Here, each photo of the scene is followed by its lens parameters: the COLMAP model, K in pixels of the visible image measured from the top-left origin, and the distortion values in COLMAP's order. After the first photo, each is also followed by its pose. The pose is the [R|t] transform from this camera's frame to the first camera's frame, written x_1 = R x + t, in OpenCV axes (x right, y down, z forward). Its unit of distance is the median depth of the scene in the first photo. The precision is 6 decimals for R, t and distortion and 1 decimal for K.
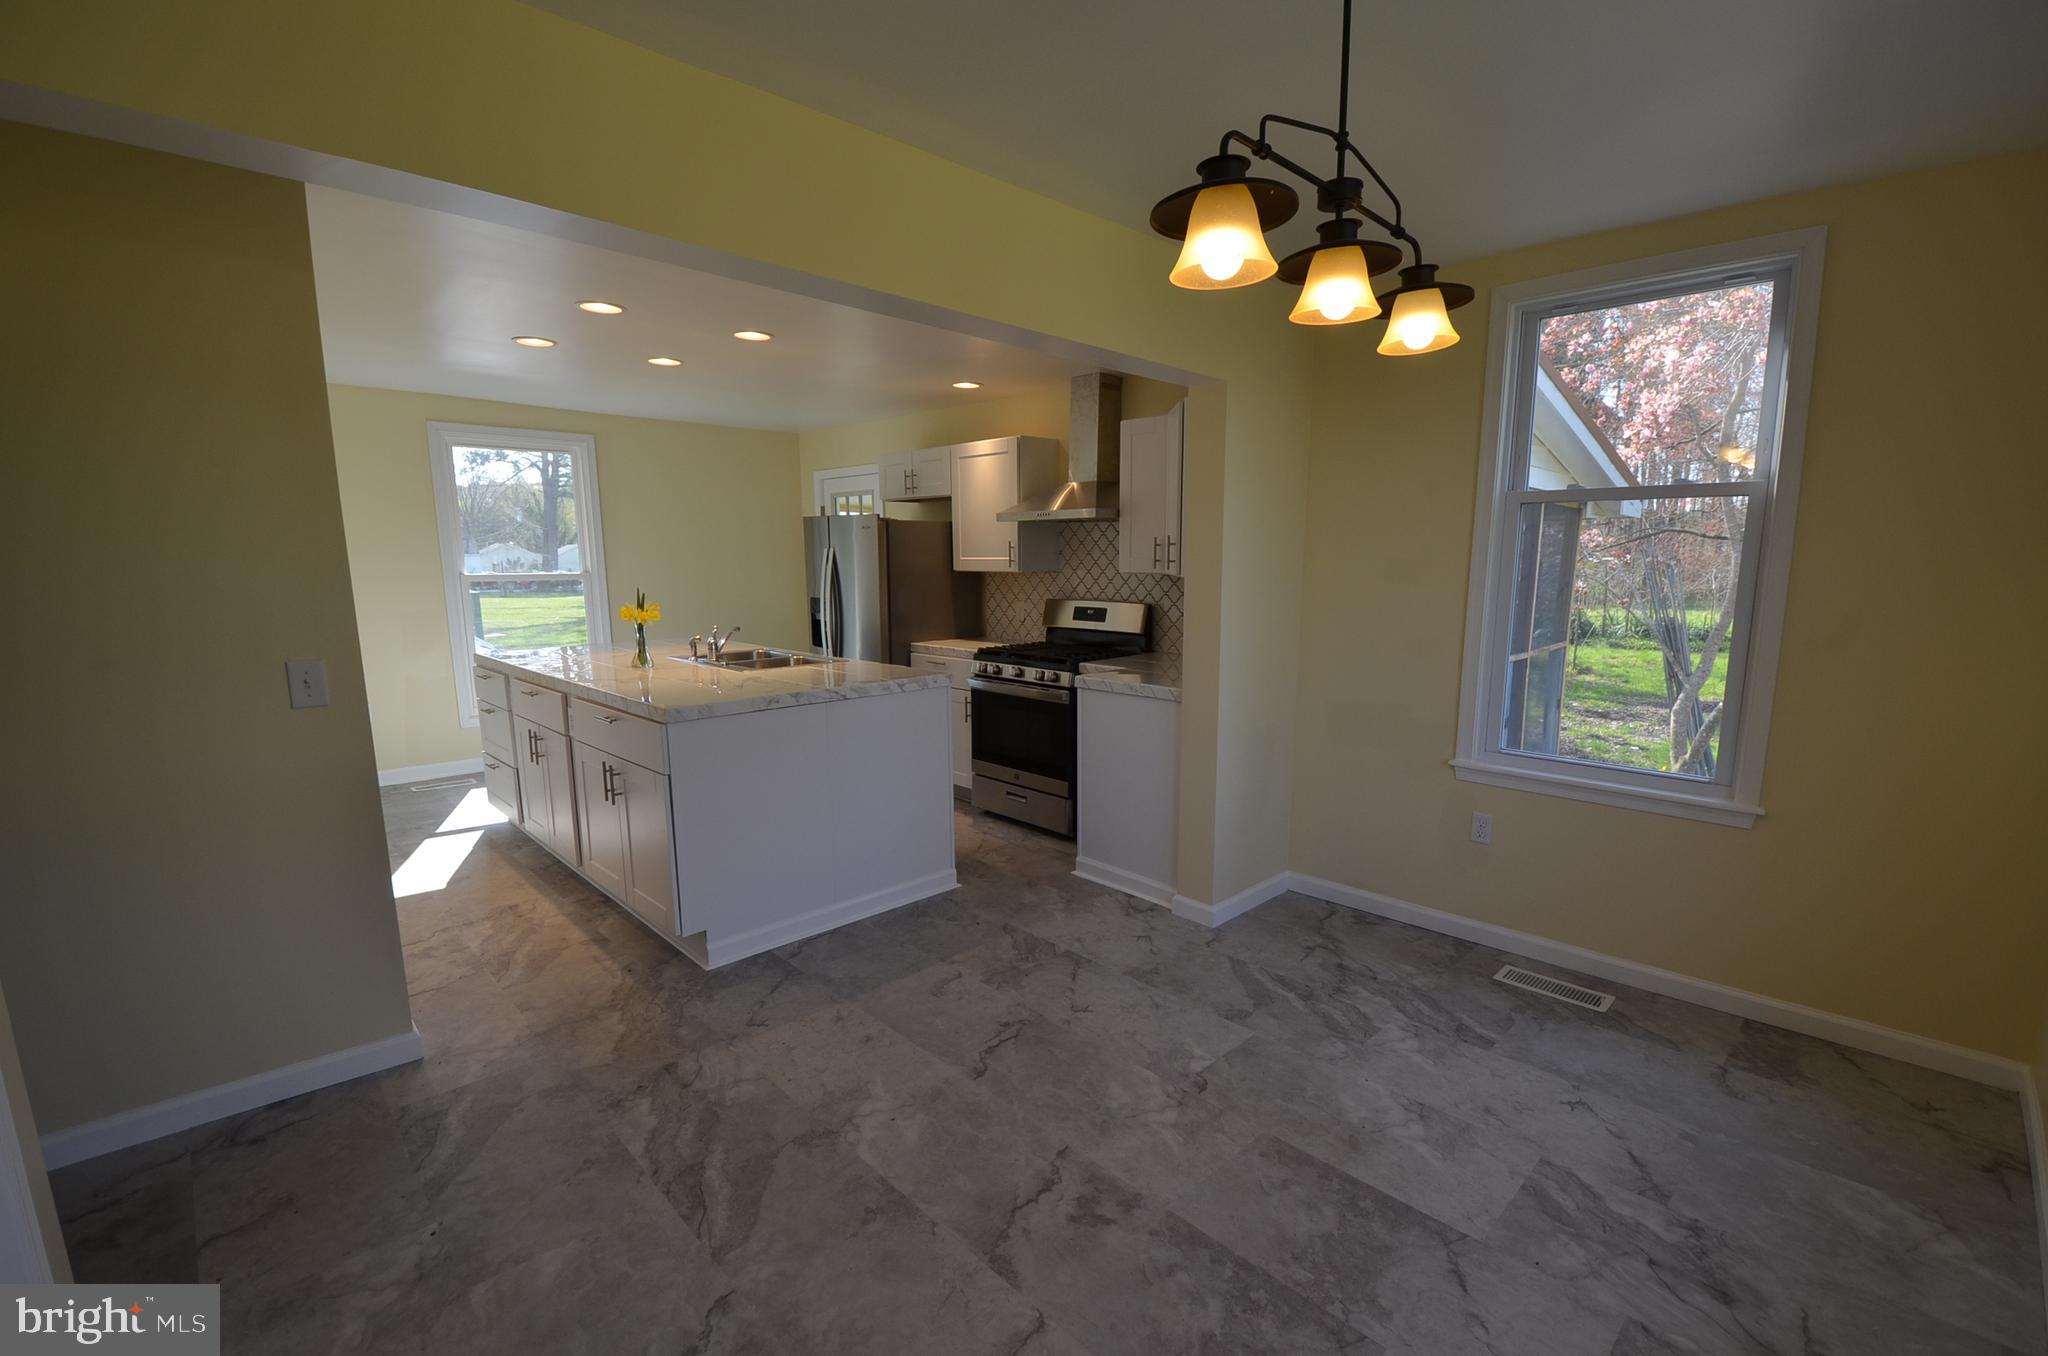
lens RADIAL K [[888.4, 0, 1036.0], [0, 888.4, 703.7], [0, 0, 1]] dist [0.005603, -0.017643]
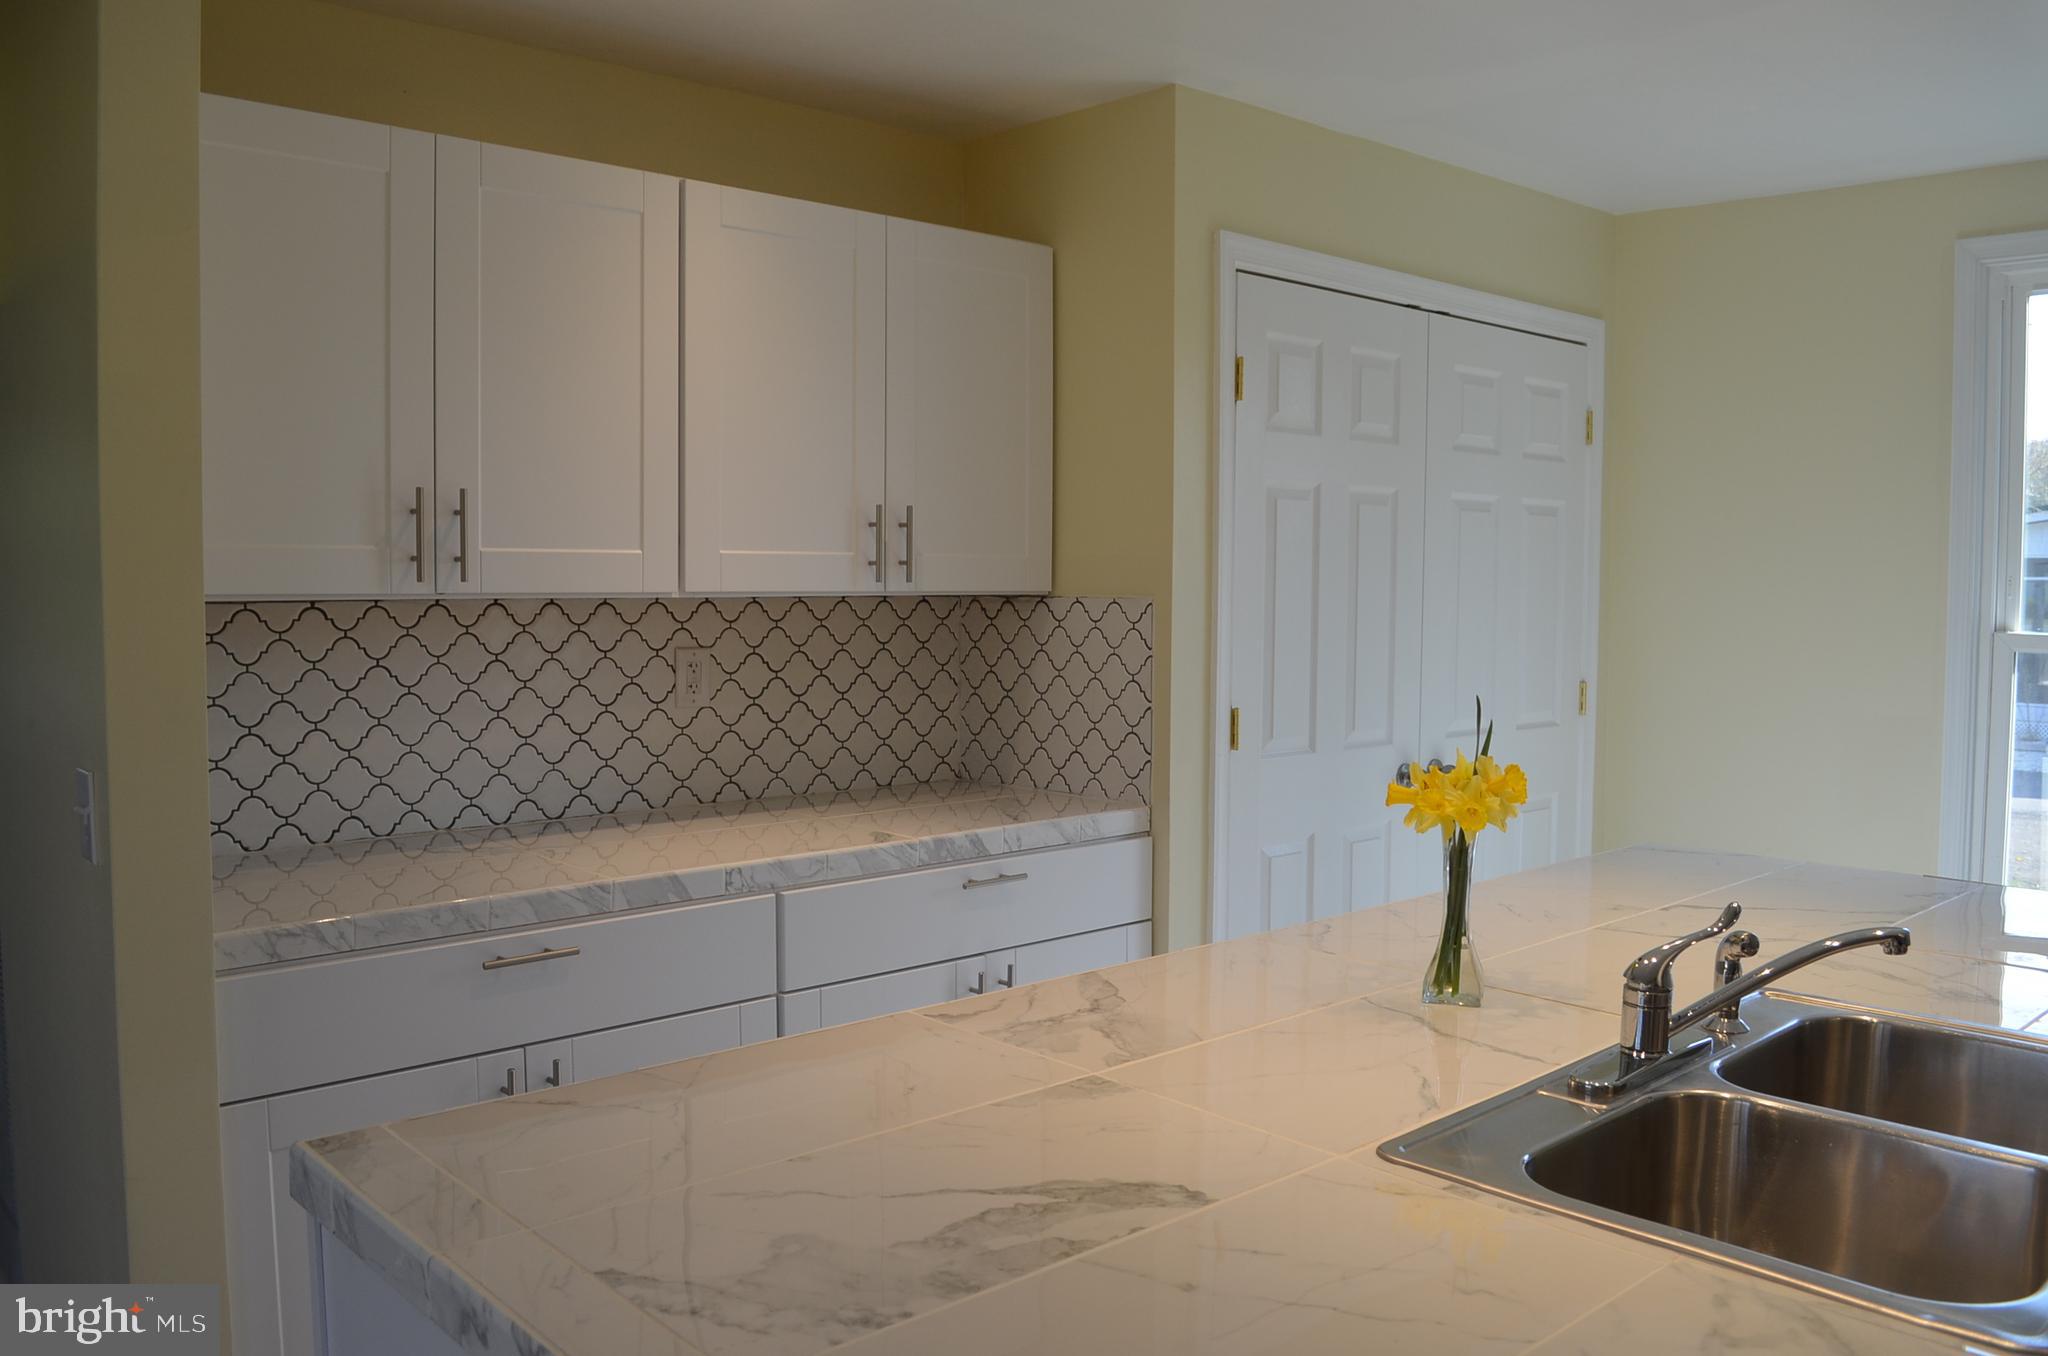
lens RADIAL K [[1603.1, 0, 1042.0], [0, 1603.1, 674.6], [0, 0, 1]] dist [-0.082375, 0.006435]
pose [[-0.027743, 0.066994, -0.997368, 0.018299], [-0.174532, 0.982101, 0.070823, -0.121181], [0.984261, 0.176037, -0.015554, 0.721295]]
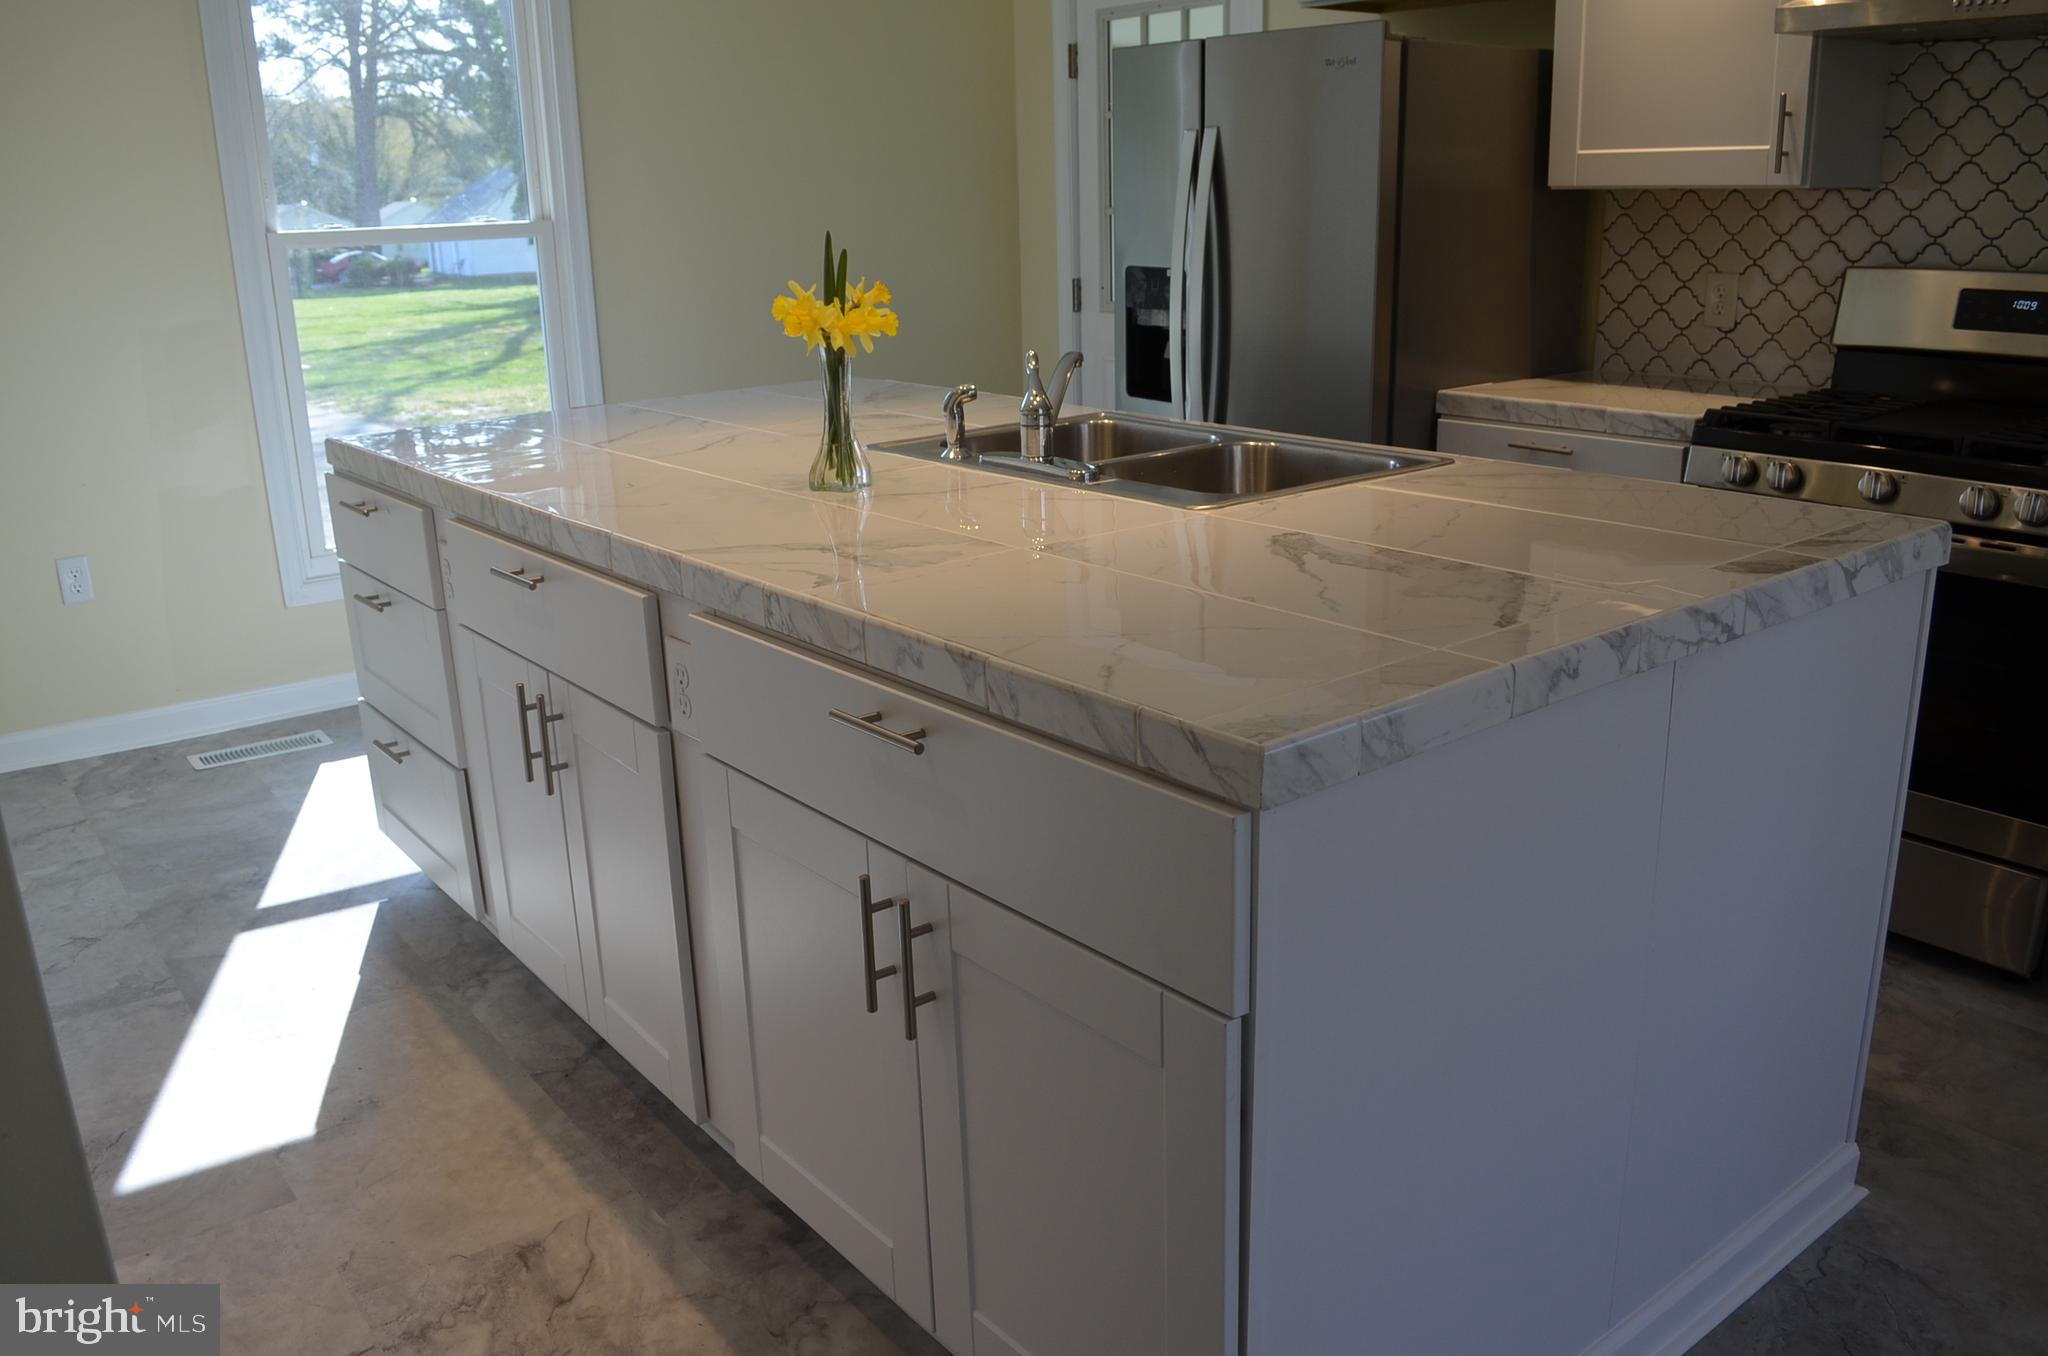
lens RADIAL K [[1588.0, 0, 1024.0], [0, 1588.0, 678.0], [0, 0, 1]] dist [-0.082286, 0.006779]
pose [[0.994123, 0.010630, -0.107731, -0.260252], [0.003245, 0.991794, 0.127802, -0.037632], [0.108206, -0.127400, 0.985931, 0.361763]]
